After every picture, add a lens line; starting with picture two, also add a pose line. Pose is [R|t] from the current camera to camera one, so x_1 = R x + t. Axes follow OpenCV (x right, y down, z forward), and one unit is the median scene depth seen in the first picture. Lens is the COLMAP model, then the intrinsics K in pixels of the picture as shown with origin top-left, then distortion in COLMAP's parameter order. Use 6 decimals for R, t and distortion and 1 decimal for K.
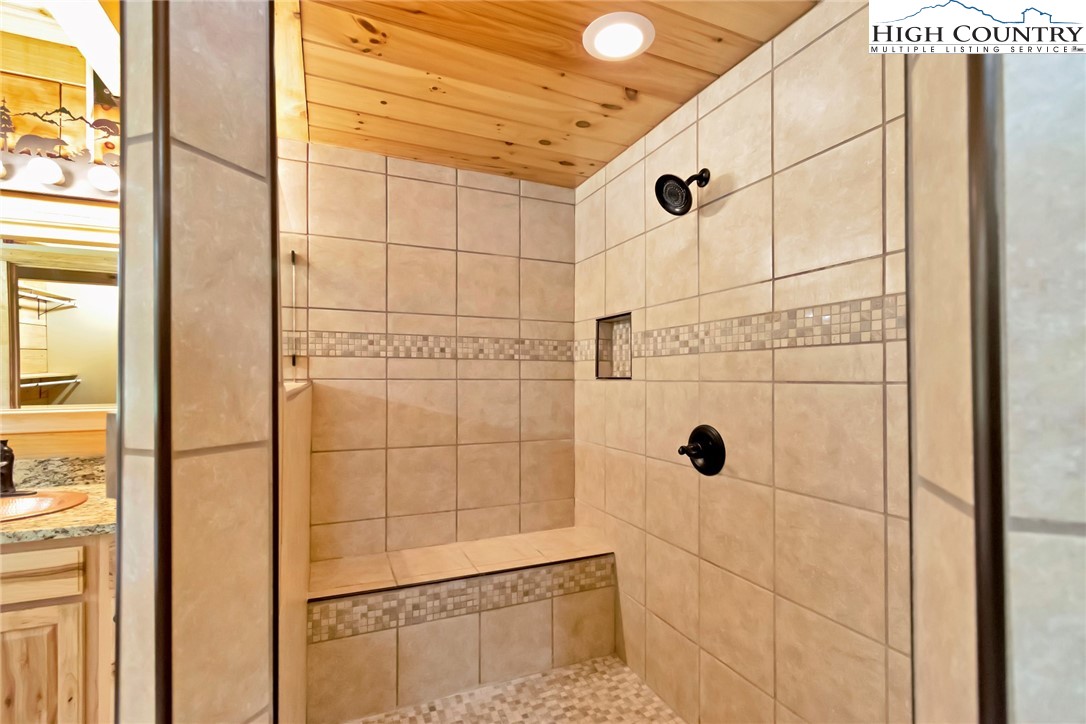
lens RADIAL K [[487.7, 0, 544.4], [0, 487.7, 365.3], [0, 0, 1]] dist [0.010023, -0.003922]
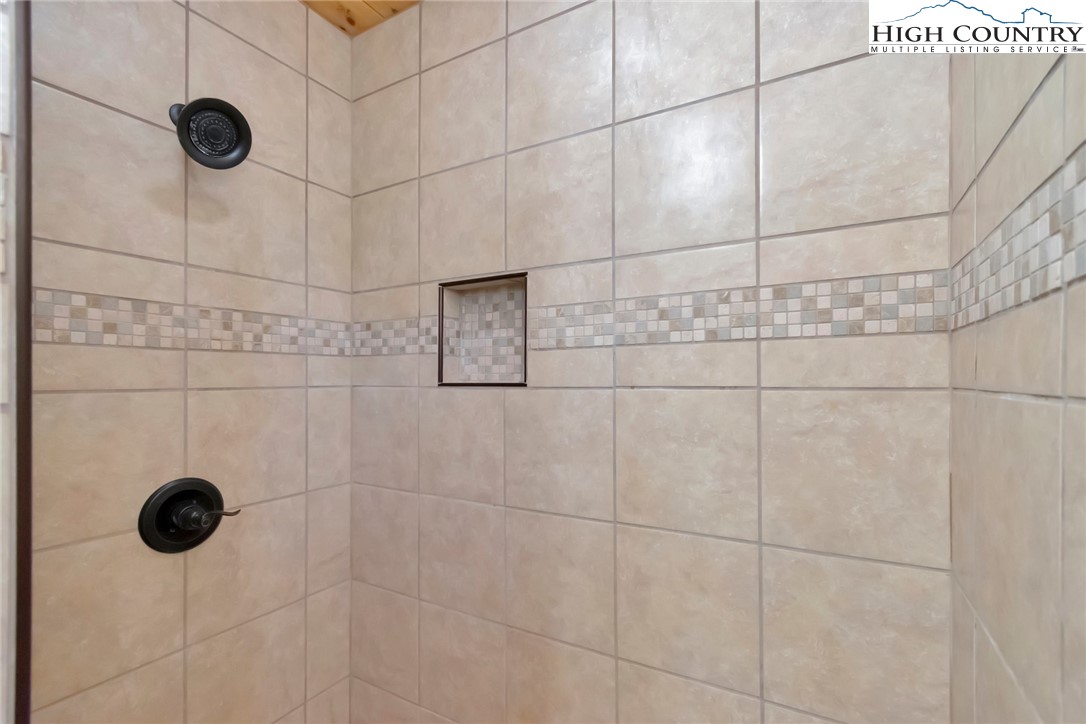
lens RADIAL K [[534.8, 0, 485.0], [0, 534.8, 374.8], [0, 0, 1]] dist [0.001059, 0.000113]
pose [[0.841256, 0.005778, 0.540606, -0.195098], [-0.010369, 0.999931, 0.005448, 0.011152], [-0.540538, -0.010189, 0.841258, 0.443046]]
